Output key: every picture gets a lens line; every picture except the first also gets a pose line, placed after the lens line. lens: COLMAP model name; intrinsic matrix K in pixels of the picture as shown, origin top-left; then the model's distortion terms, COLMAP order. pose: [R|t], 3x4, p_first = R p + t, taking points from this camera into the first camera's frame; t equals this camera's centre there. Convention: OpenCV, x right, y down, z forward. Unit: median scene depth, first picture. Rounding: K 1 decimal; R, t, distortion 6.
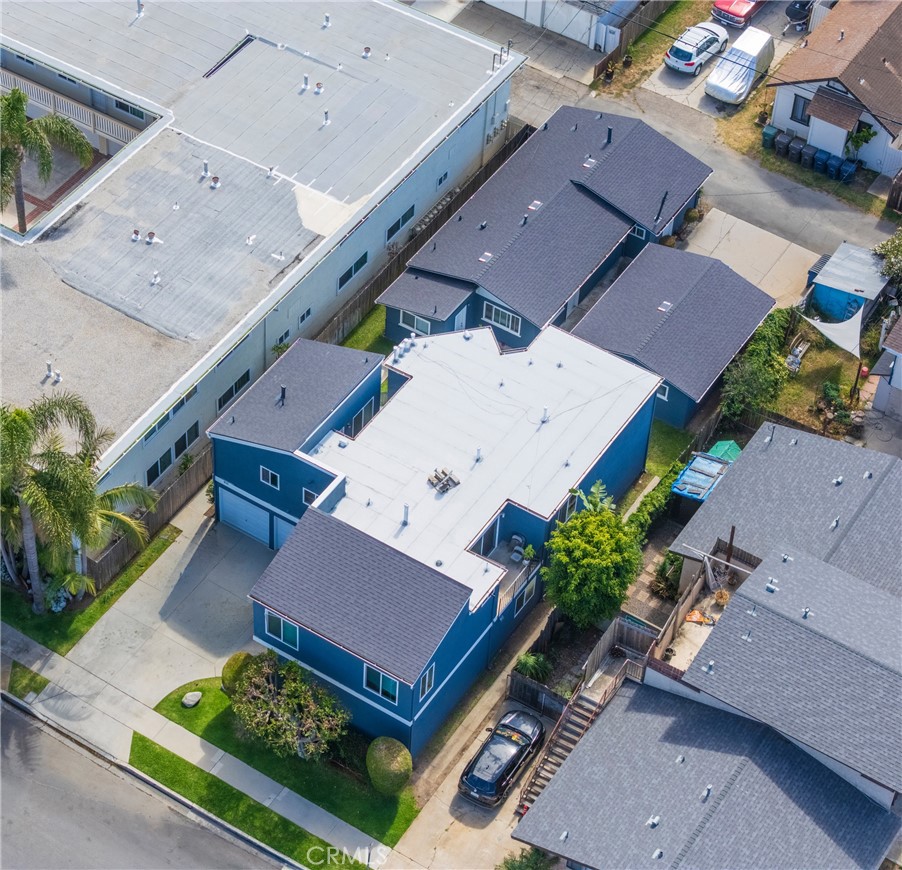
lens RADIAL K [[2270.0, 0, 451.0], [0, 2270.0, 435.0], [0, 0, 1]] dist [-0.202191, 0.921096]
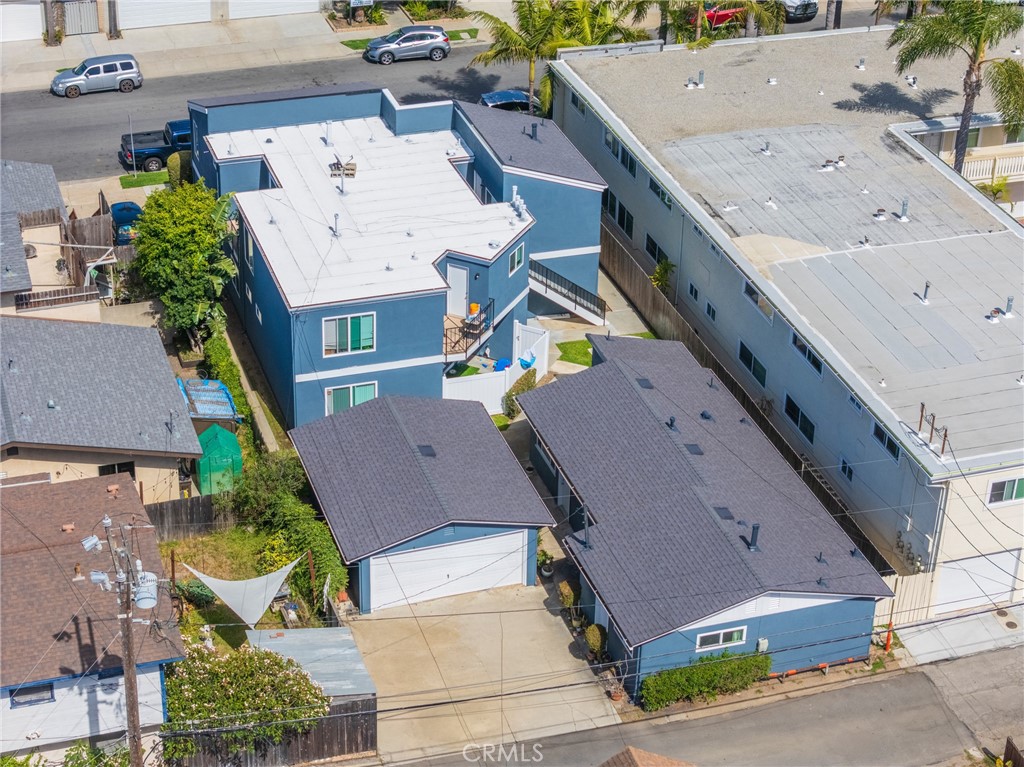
lens RADIAL K [[2113.4, 0, 512.0], [0, 2113.4, 383.5], [0, 0, 1]] dist [-0.173165, 0.521268]
pose [[-0.637875, 0.323972, -0.698683, 0.564531], [-0.598495, 0.362424, 0.714459, -0.585627], [0.484684, 0.873894, -0.037285, 1.071694]]
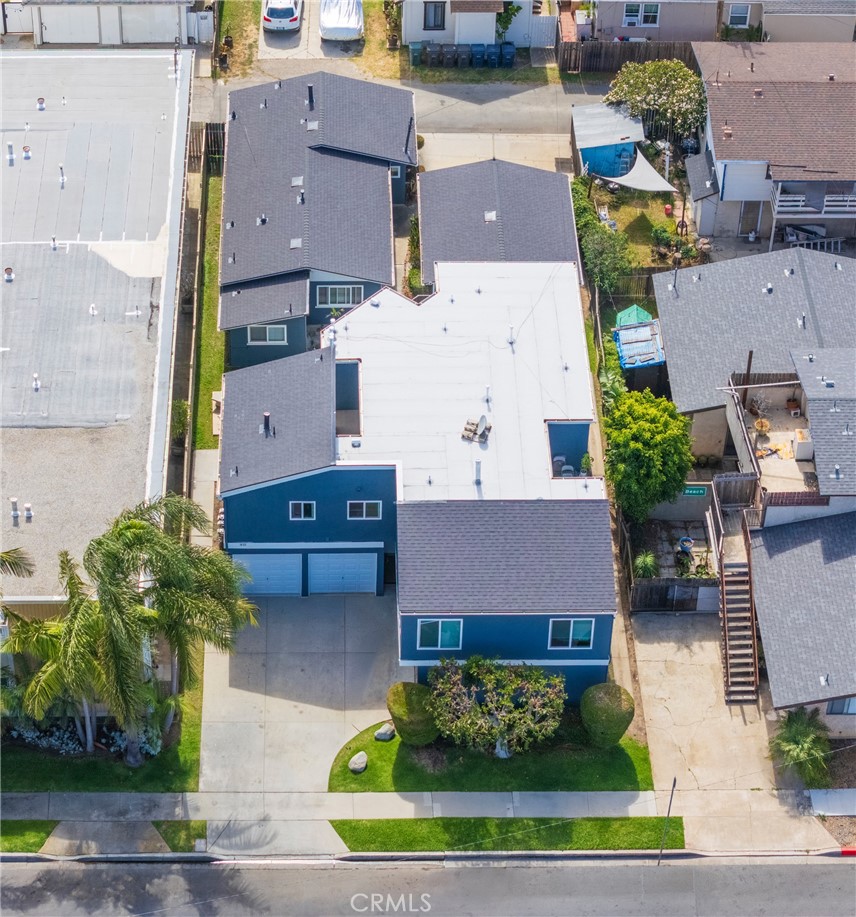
lens RADIAL K [[2394.1, 0, 428.0], [0, 2394.1, 458.5], [0, 0, 1]] dist [-0.051362, -1.273408]
pose [[0.828177, -0.400782, 0.391785, -0.380253], [0.421237, 0.906212, 0.036587, -0.012826], [-0.369704, 0.134734, 0.919329, 0.103300]]
